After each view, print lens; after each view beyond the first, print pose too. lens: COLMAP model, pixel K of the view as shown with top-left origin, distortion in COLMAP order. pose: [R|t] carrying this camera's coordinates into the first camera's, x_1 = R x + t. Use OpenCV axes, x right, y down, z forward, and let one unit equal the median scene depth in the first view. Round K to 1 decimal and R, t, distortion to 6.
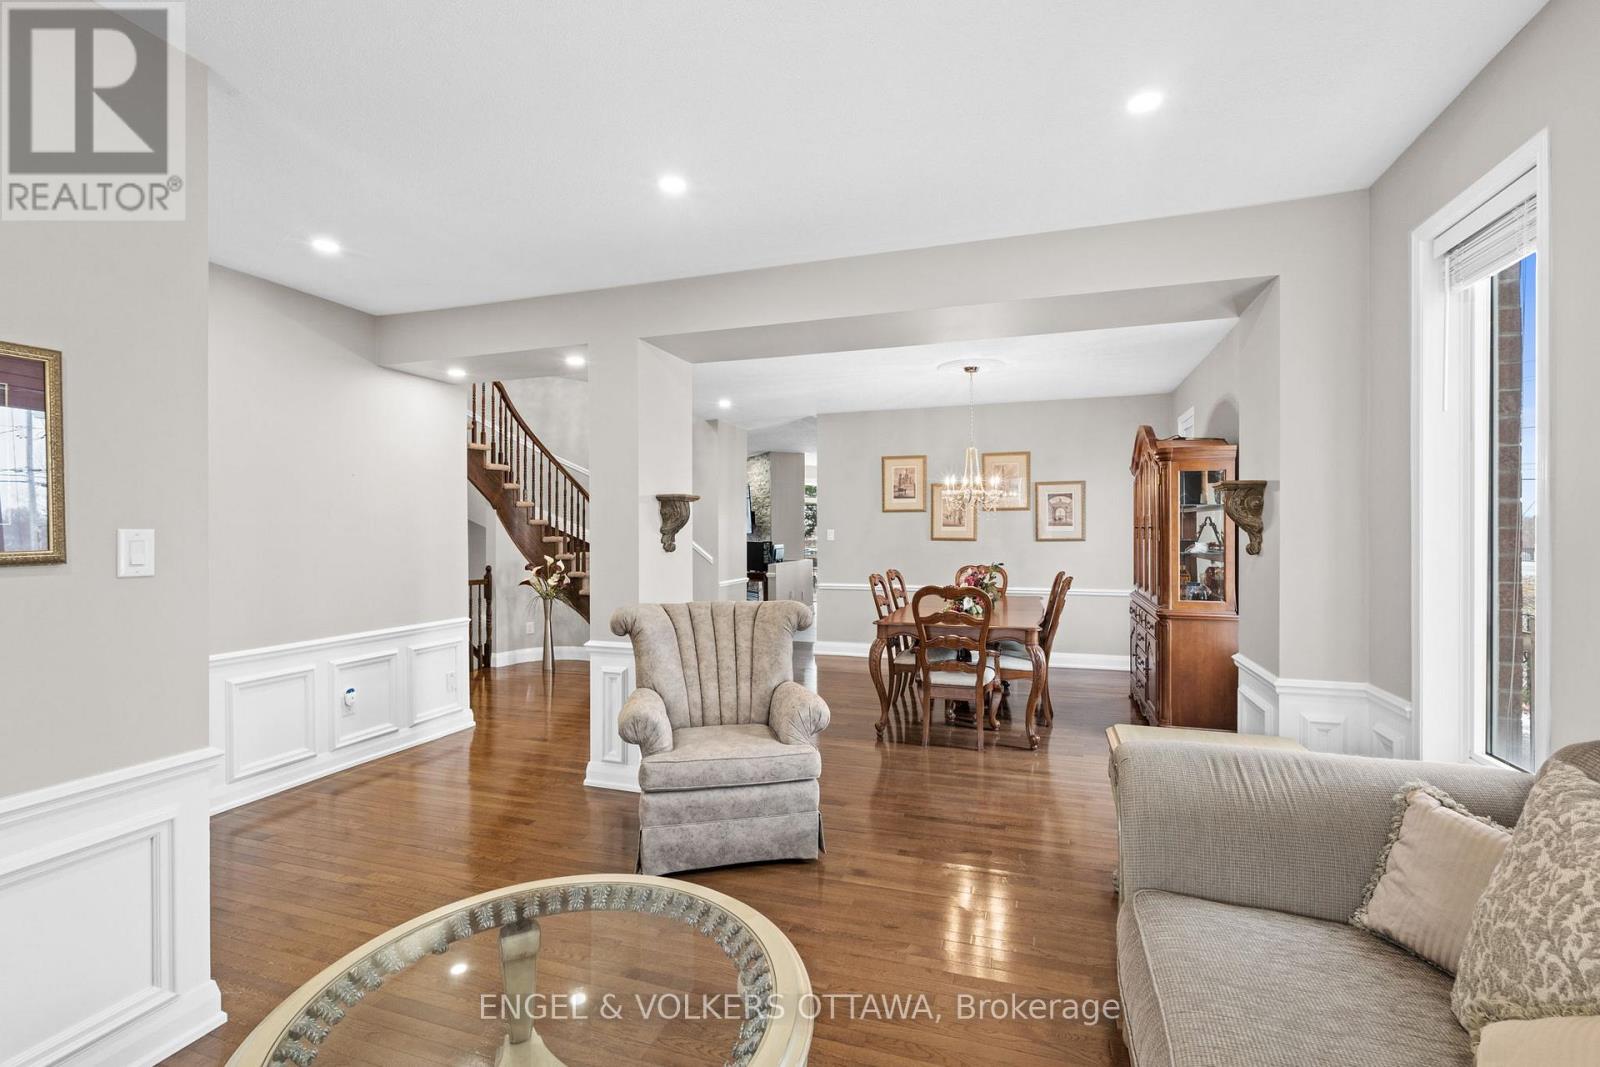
lens RADIAL K [[729.5, 0, 800.0], [0, 729.5, 533.5], [0, 0, 1]] dist [-0.000331, -0.000680]
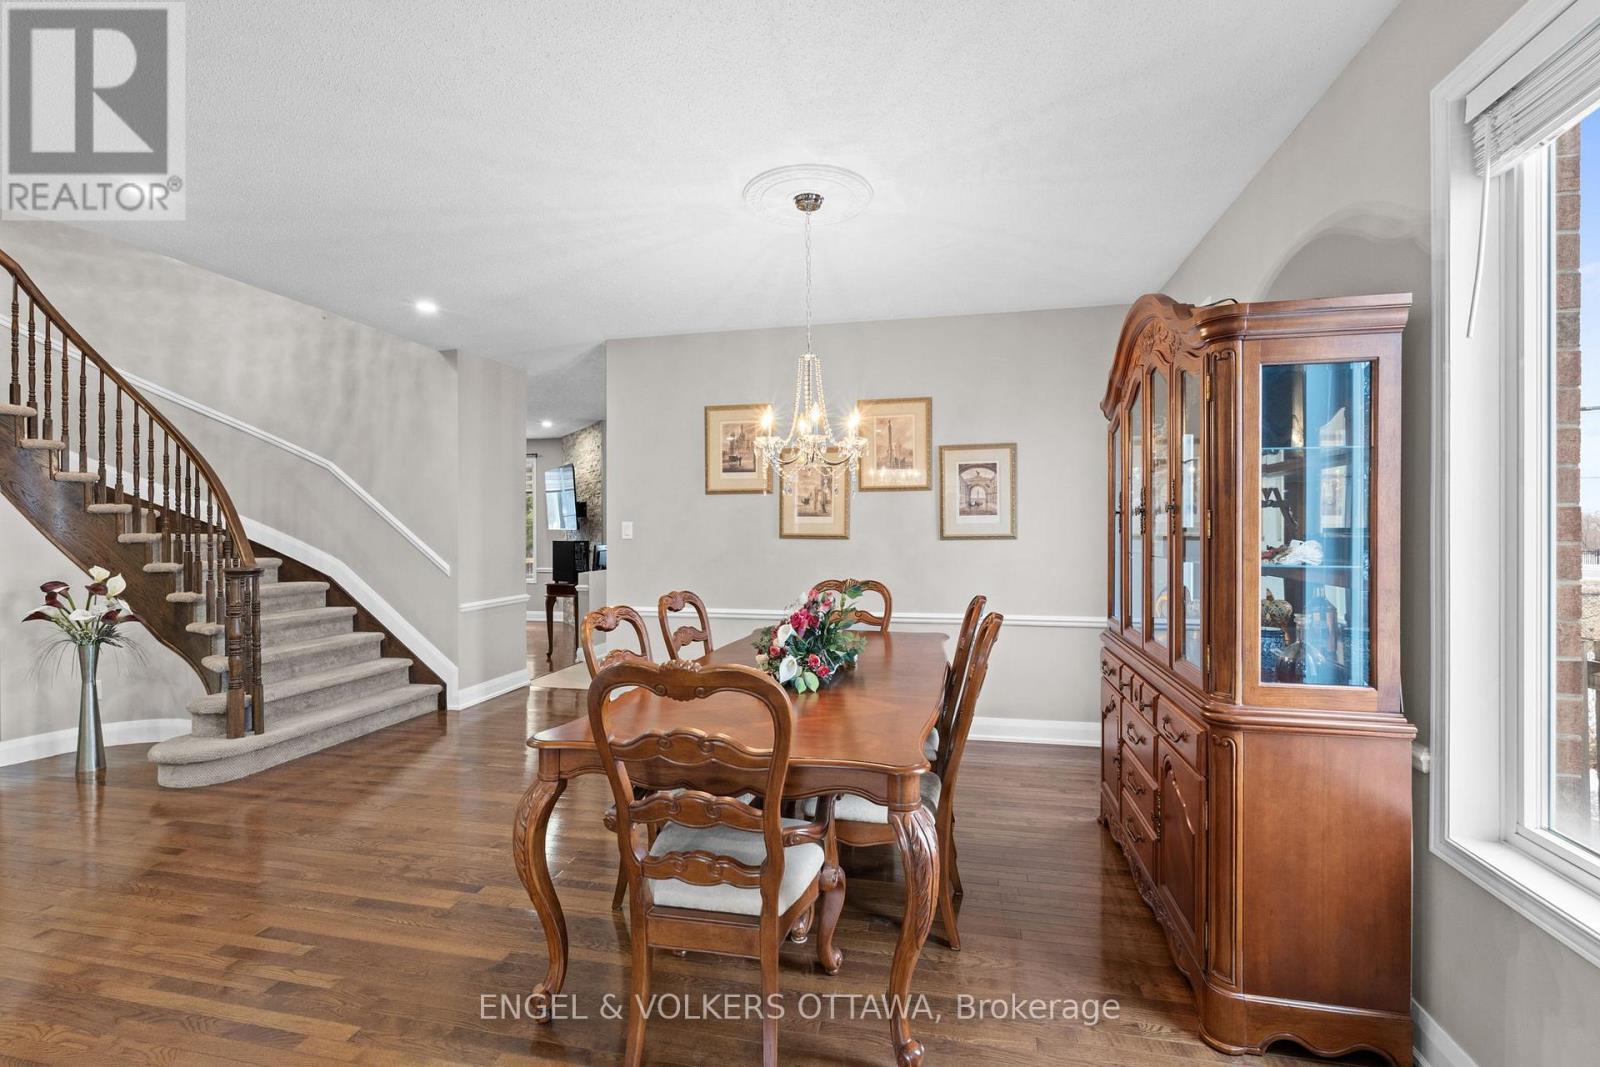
lens RADIAL K [[729.5, 0, 800.0], [0, 729.5, 533.5], [0, 0, 1]] dist [-0.000331, -0.000680]
pose [[0.994815, 0.000236, 0.101703, 0.141956], [-0.000236, 1.000000, -0.000012, 0.005389], [-0.101703, -0.000012, 0.994815, 0.394470]]
